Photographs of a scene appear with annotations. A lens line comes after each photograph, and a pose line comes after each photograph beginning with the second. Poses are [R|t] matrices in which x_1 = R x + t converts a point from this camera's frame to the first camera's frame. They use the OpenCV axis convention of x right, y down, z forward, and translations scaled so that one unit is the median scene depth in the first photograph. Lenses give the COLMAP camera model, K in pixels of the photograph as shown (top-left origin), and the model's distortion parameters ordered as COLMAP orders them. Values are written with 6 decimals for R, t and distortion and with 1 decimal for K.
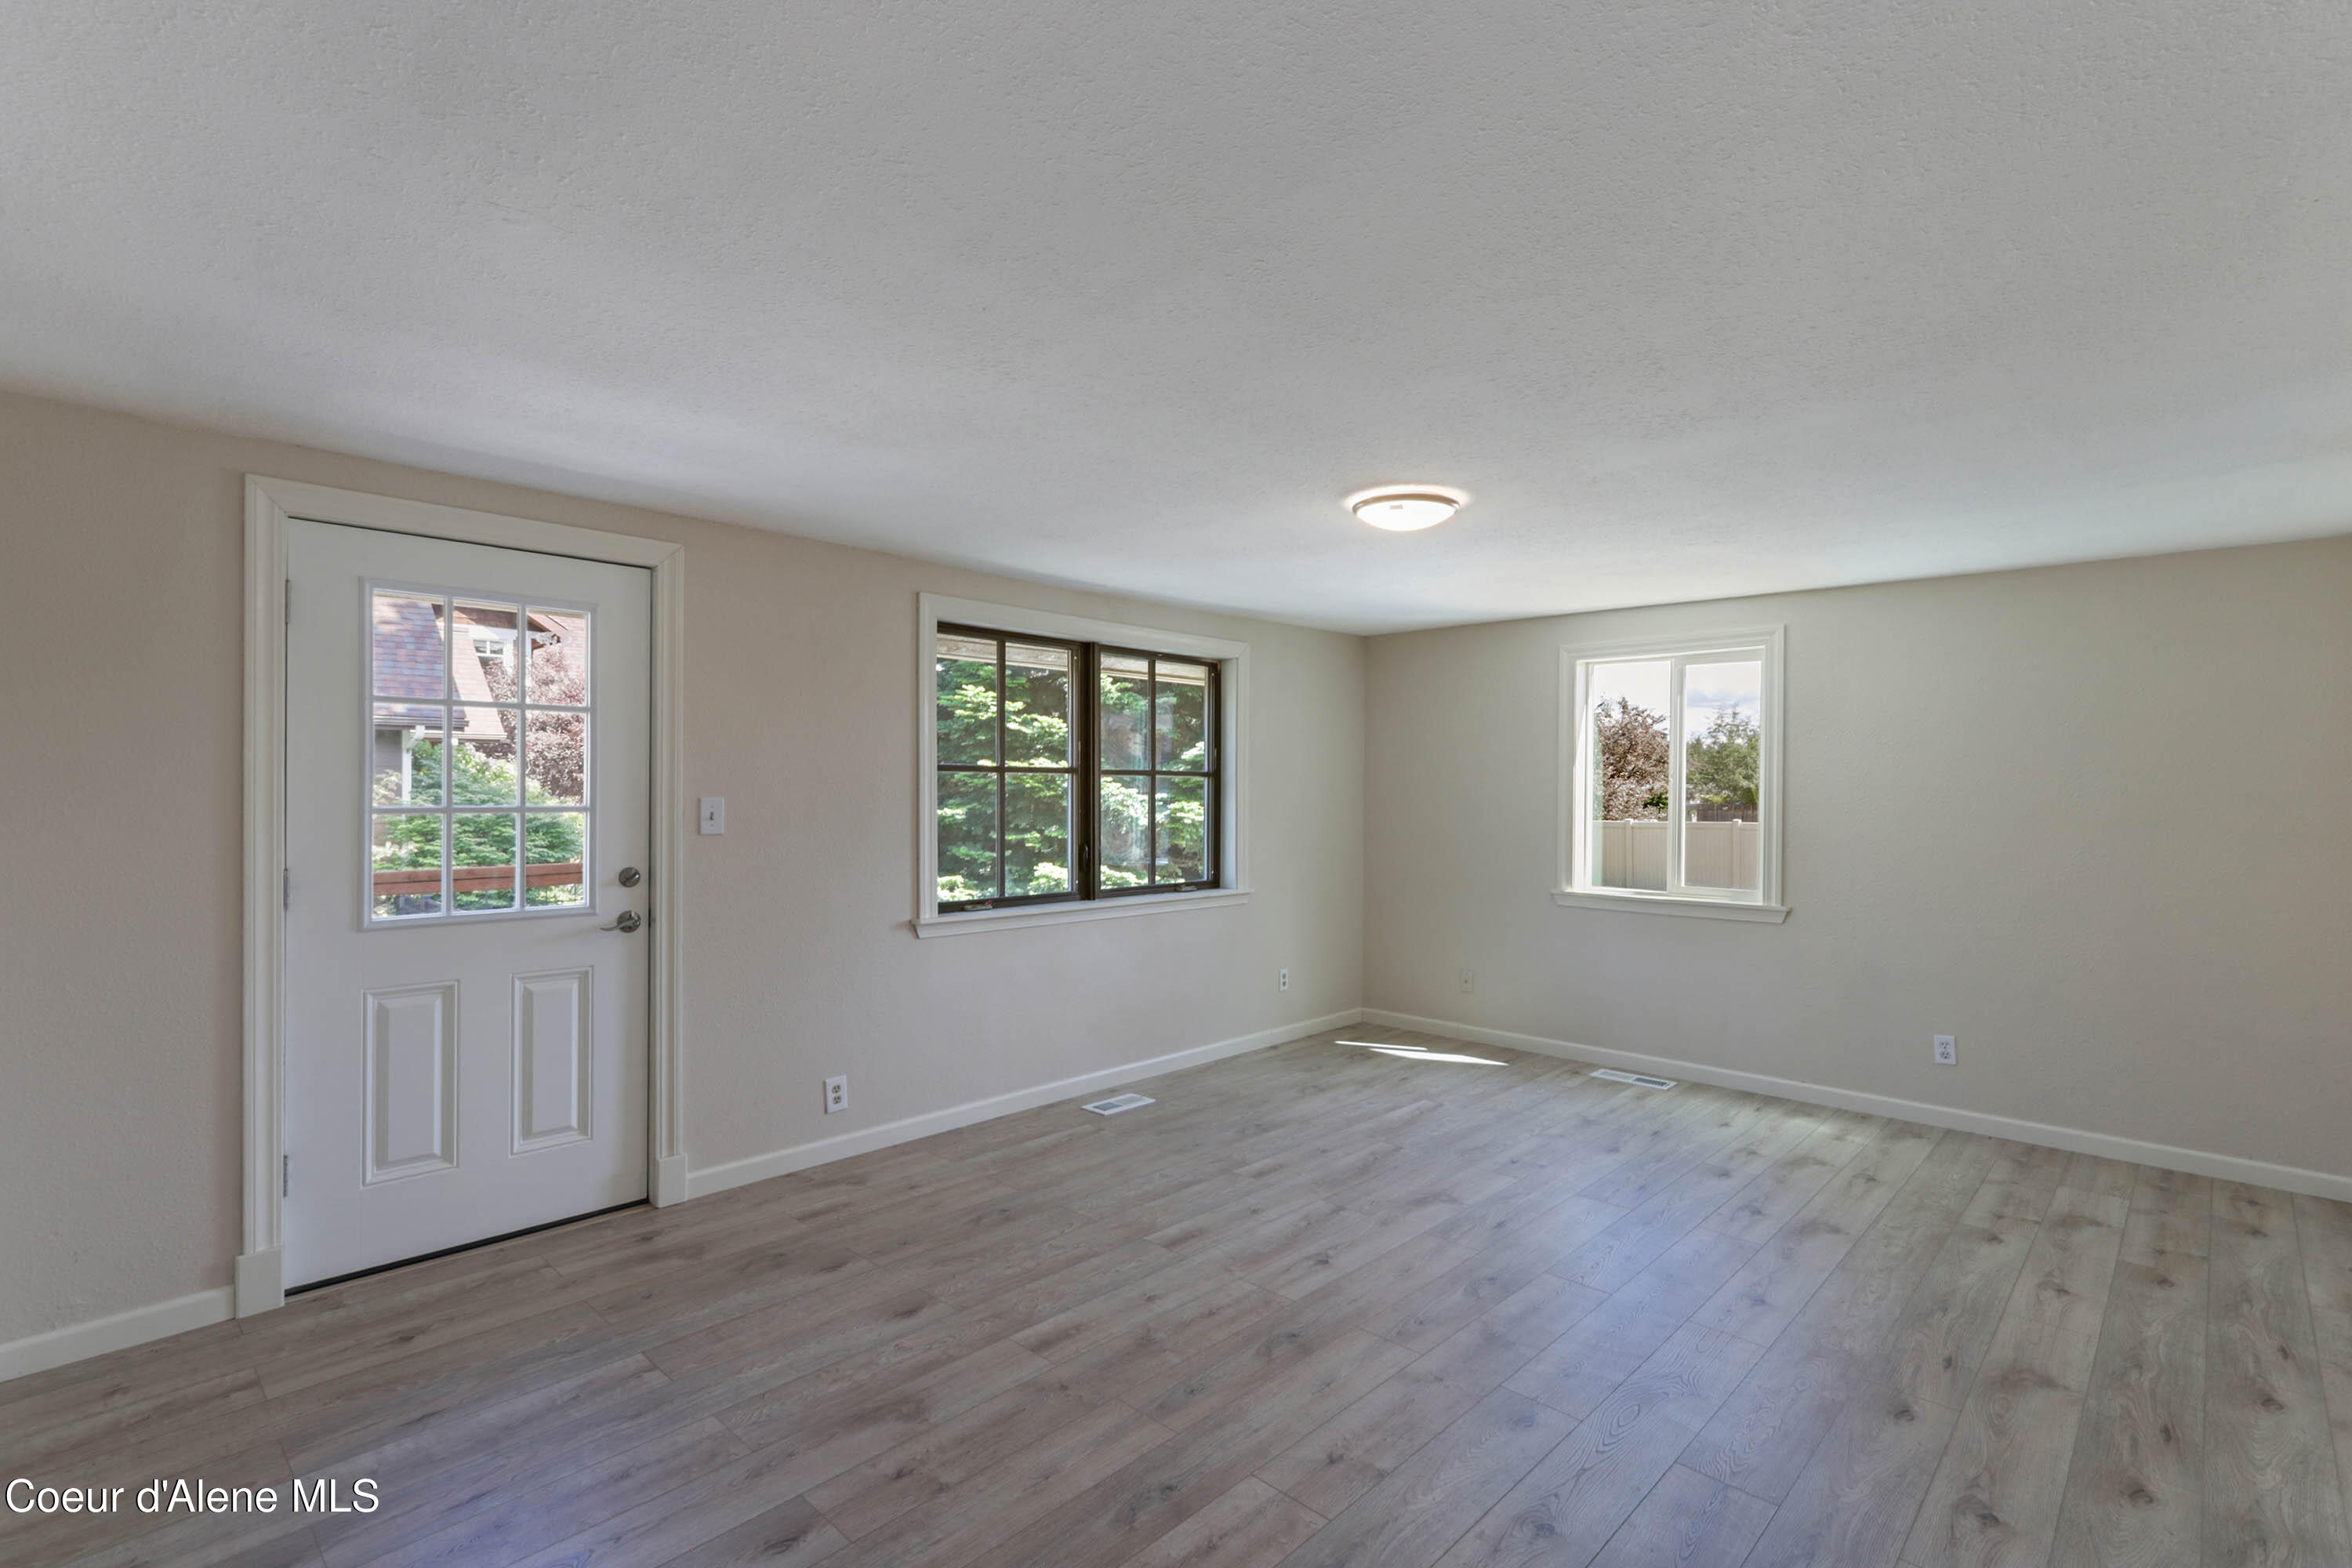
lens RADIAL K [[1093.3, 0, 1154.2], [0, 1093.3, 776.7], [0, 0, 1]] dist [-0.000868, 0.000478]
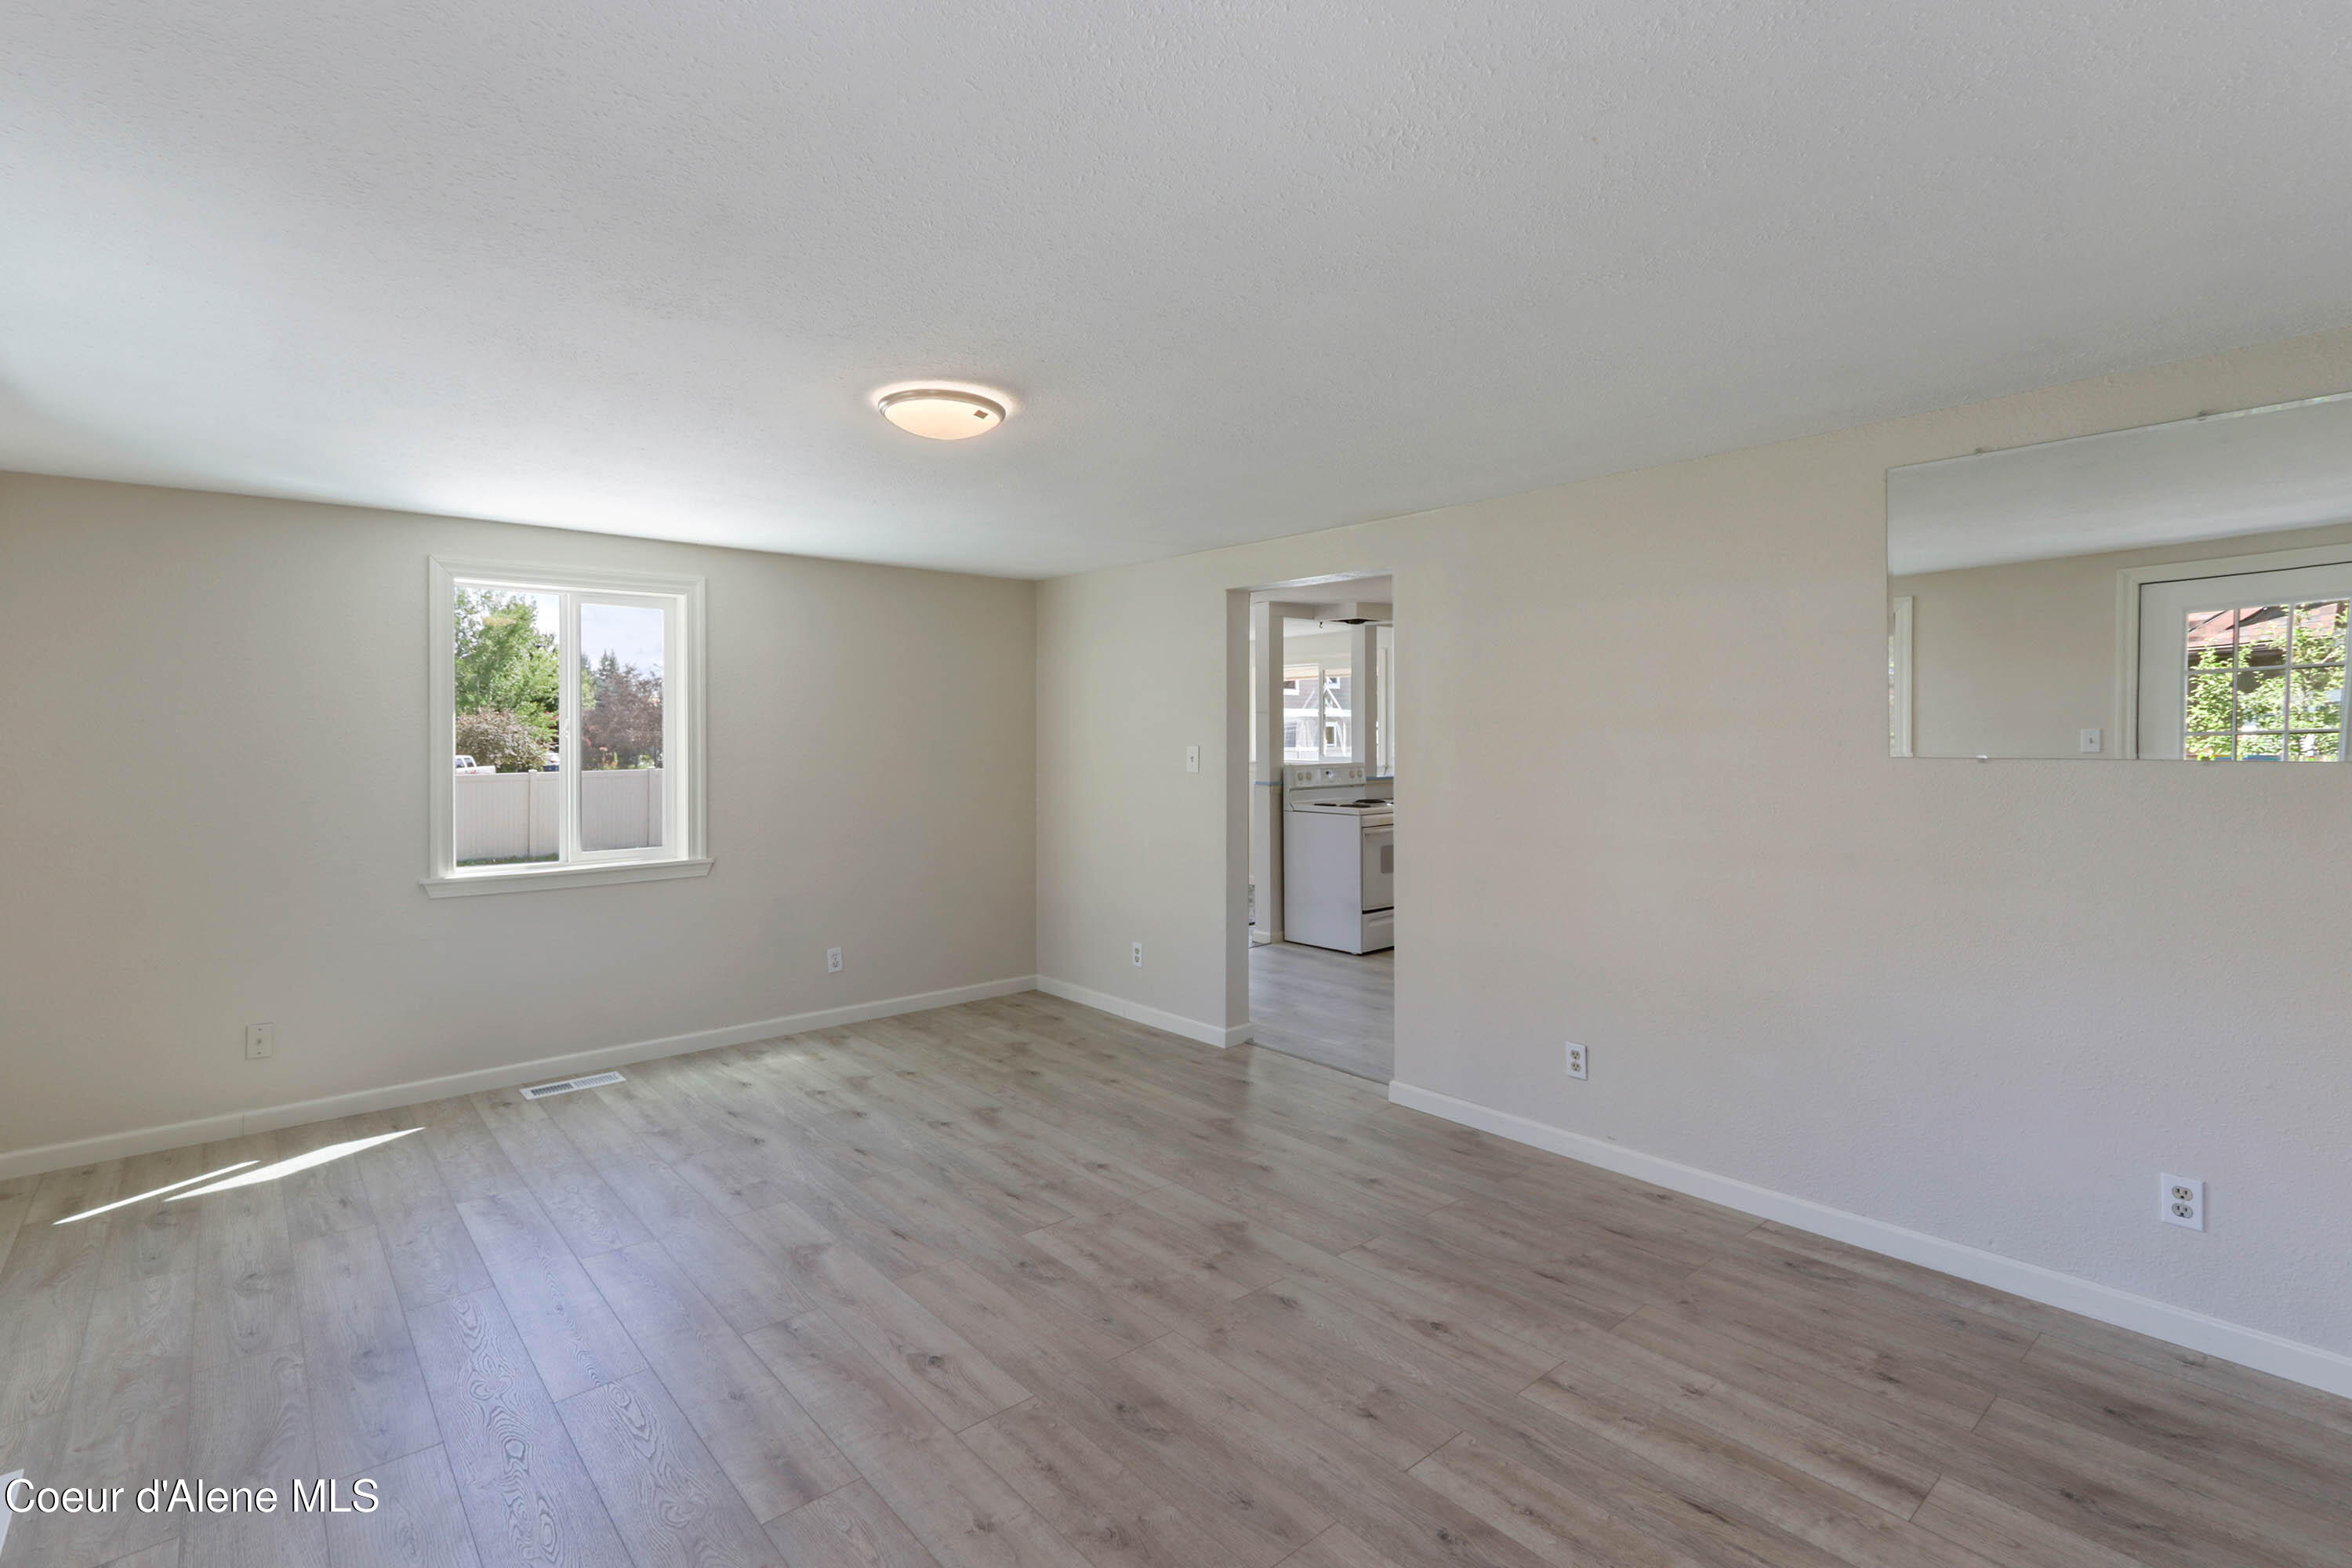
lens RADIAL K [[1093.3, 0, 1155.4], [0, 1093.3, 741.0], [0, 0, 1]] dist [-0.000868, 0.000478]
pose [[0.095419, -0.011432, 0.995372, -0.585026], [-0.000964, 0.999933, 0.011577, -0.001340], [-0.995437, -0.002064, 0.095401, 0.764006]]
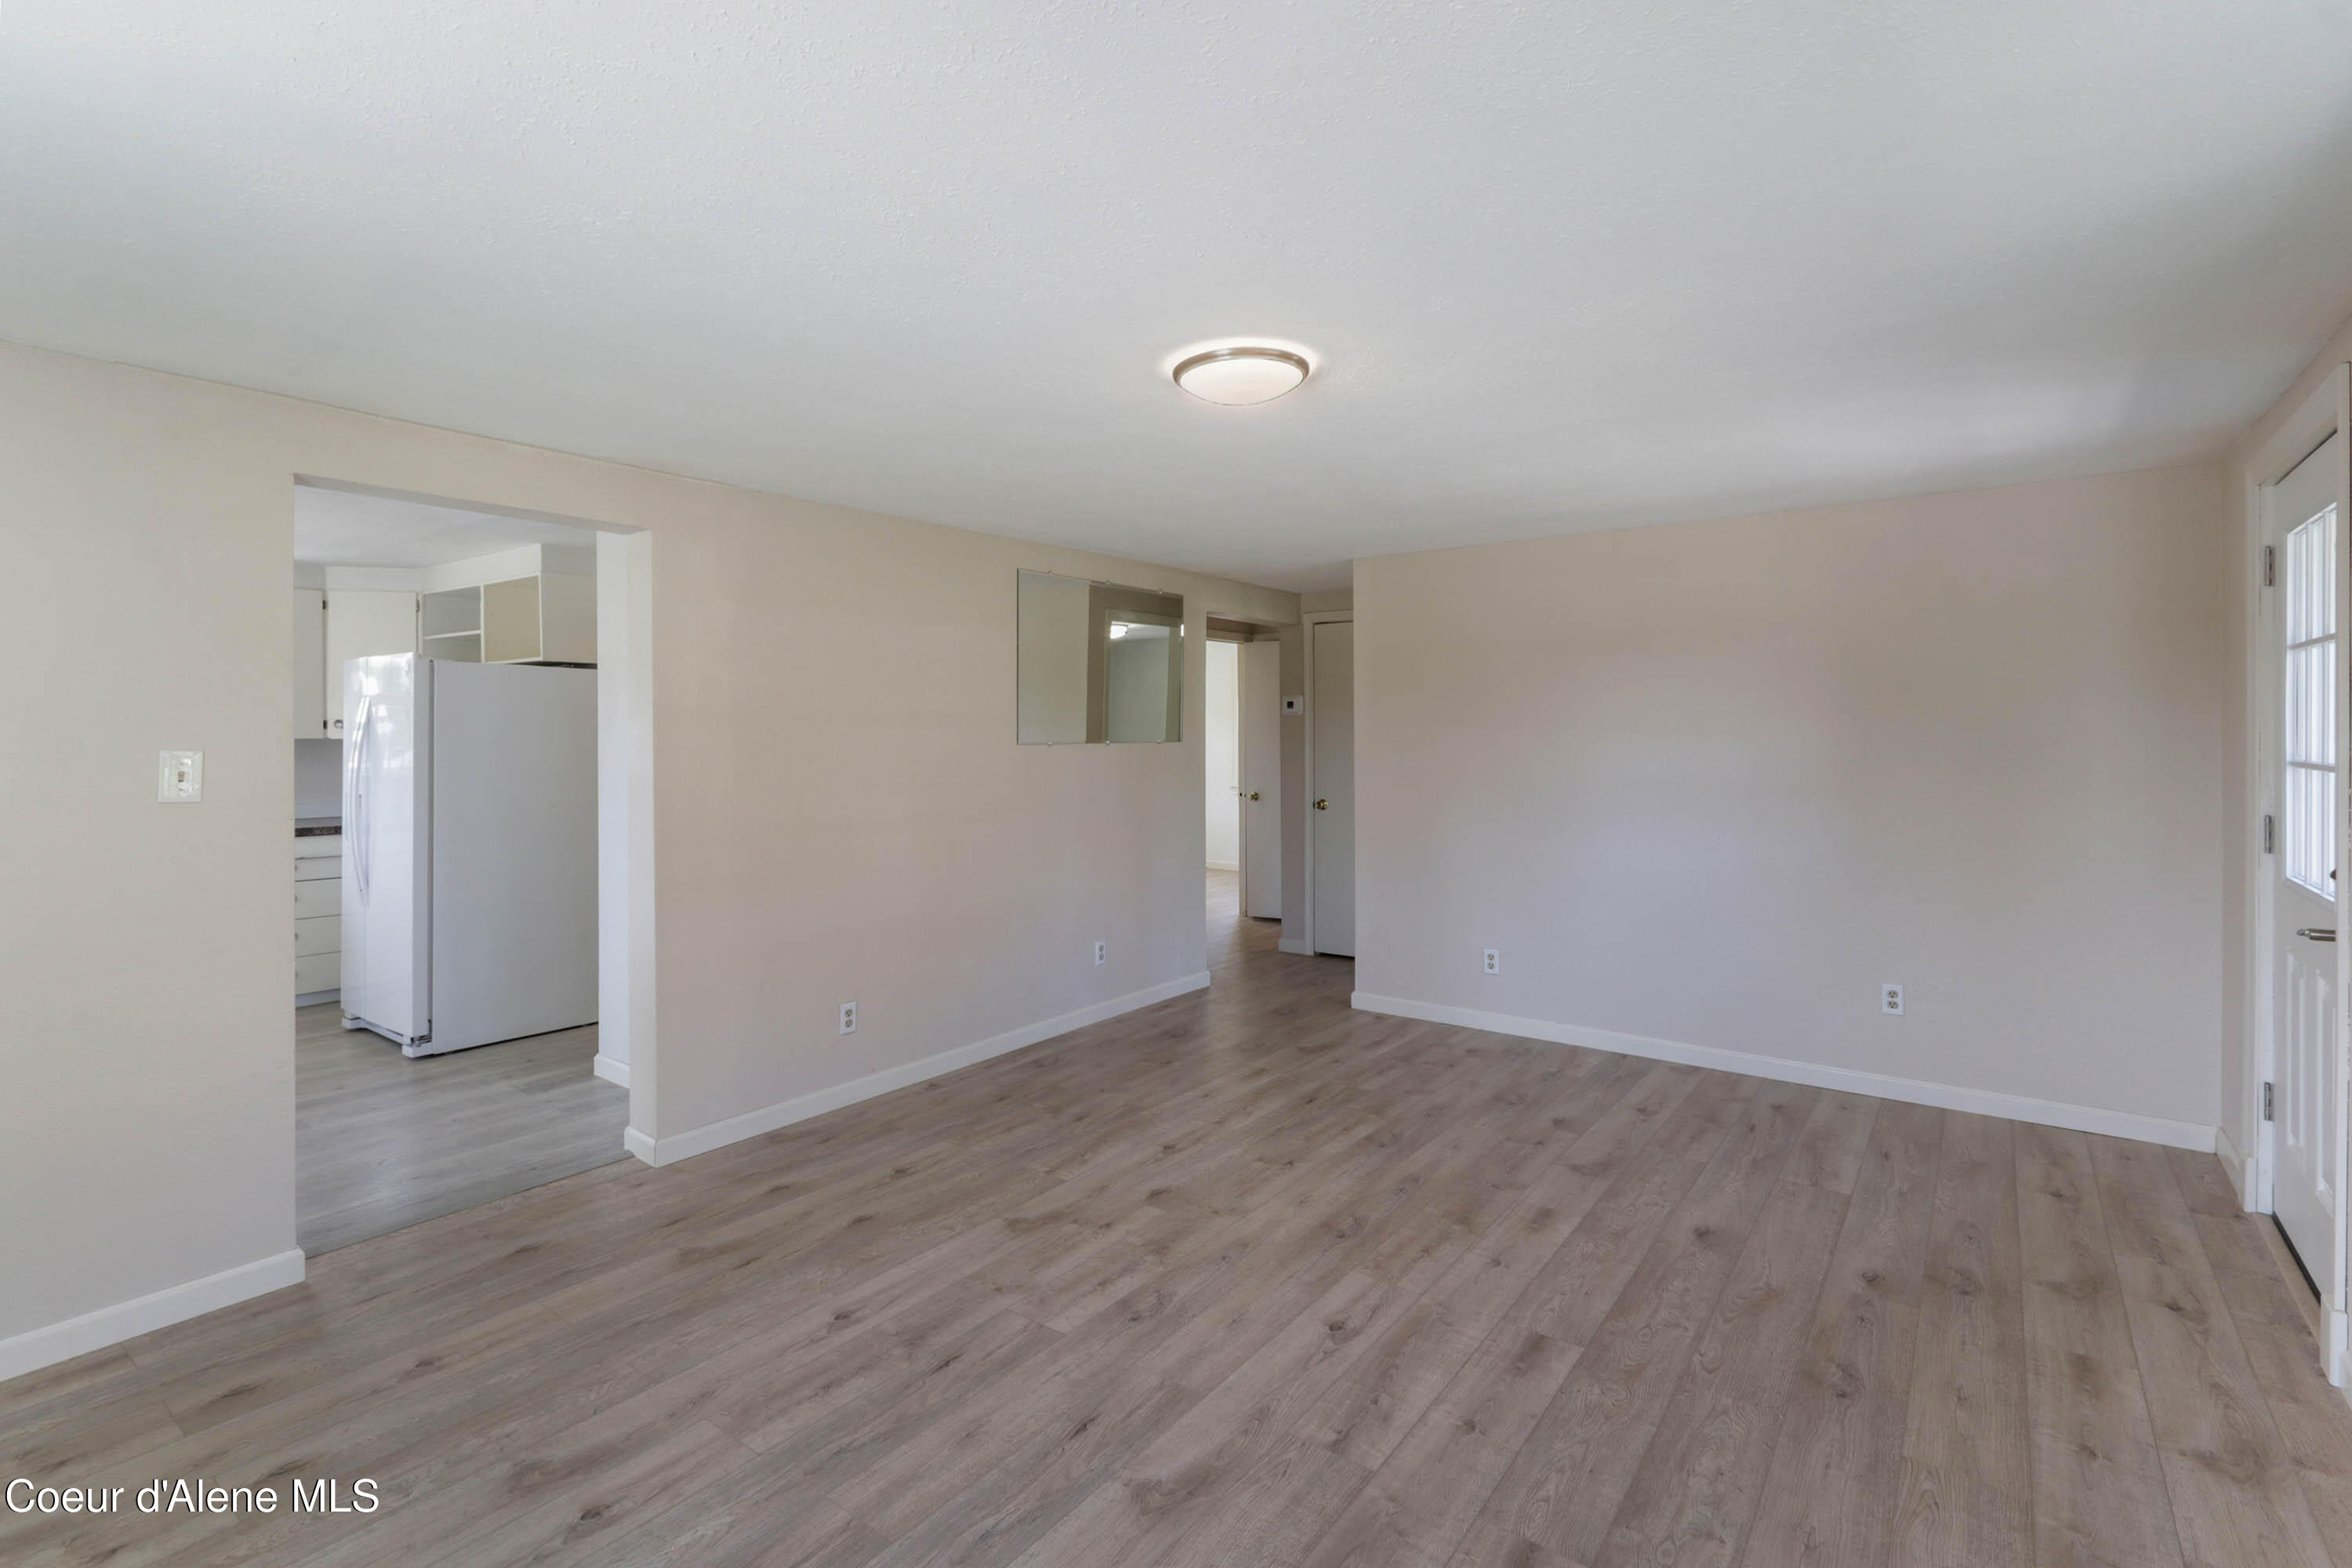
lens RADIAL K [[1093.3, 0, 1151.8], [0, 1093.3, 747.7], [0, 0, 1]] dist [-0.000868, 0.000478]
pose [[-0.993023, -0.002800, -0.117891, 0.379680], [-0.003644, 0.999969, 0.006941, 0.014026], [0.117868, 0.007322, -0.993002, 1.755649]]
